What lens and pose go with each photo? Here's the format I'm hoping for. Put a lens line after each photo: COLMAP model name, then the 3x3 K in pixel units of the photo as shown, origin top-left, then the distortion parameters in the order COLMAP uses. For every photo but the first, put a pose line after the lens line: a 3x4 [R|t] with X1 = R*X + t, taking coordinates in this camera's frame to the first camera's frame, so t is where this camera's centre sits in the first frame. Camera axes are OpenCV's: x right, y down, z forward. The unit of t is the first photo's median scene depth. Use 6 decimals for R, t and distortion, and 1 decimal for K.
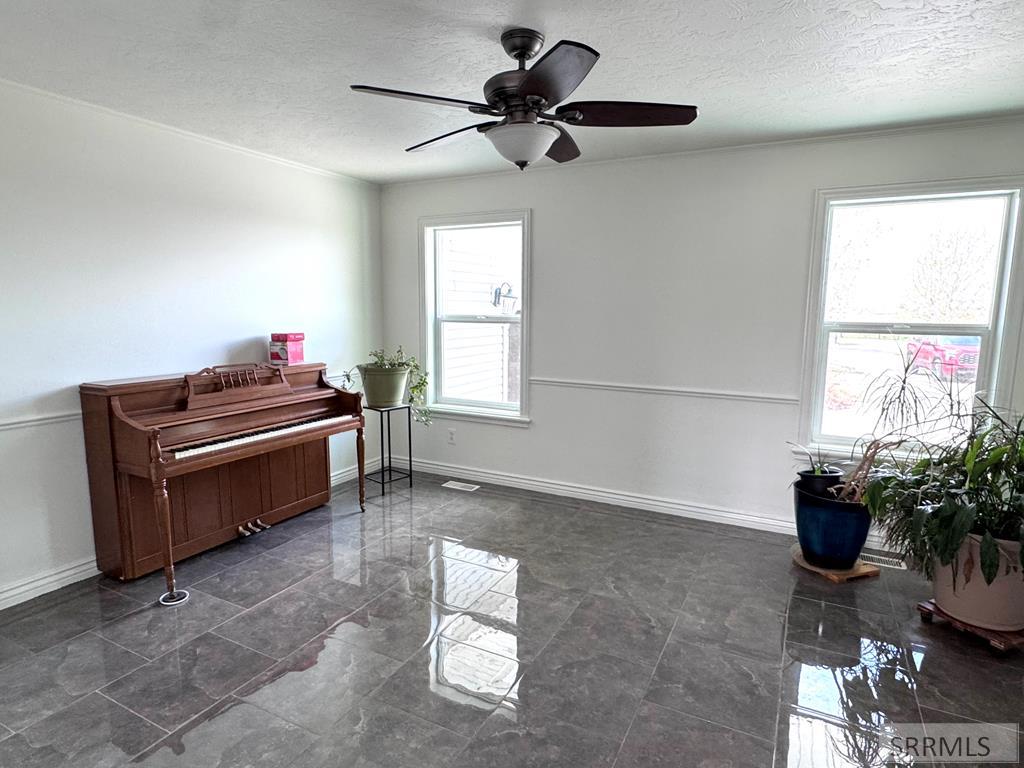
lens RADIAL K [[570.1, 0, 513.1], [0, 570.1, 382.7], [0, 0, 1]] dist [-0.015518, -0.000294]
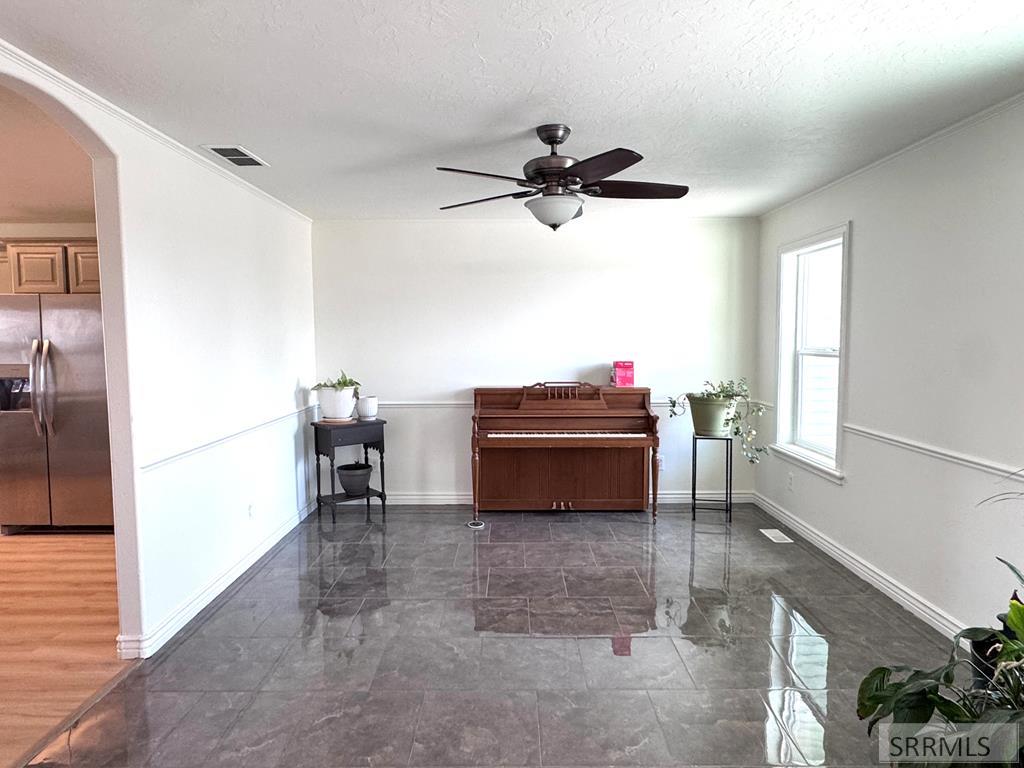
lens RADIAL K [[616.4, 0, 511.6], [0, 616.4, 383.7], [0, 0, 1]] dist [-0.009530, -0.003770]
pose [[0.457223, 0.057450, -0.887495, 0.736067], [-0.109303, 0.993976, 0.008032, -0.025970], [0.882610, 0.093333, 0.460748, 0.204406]]
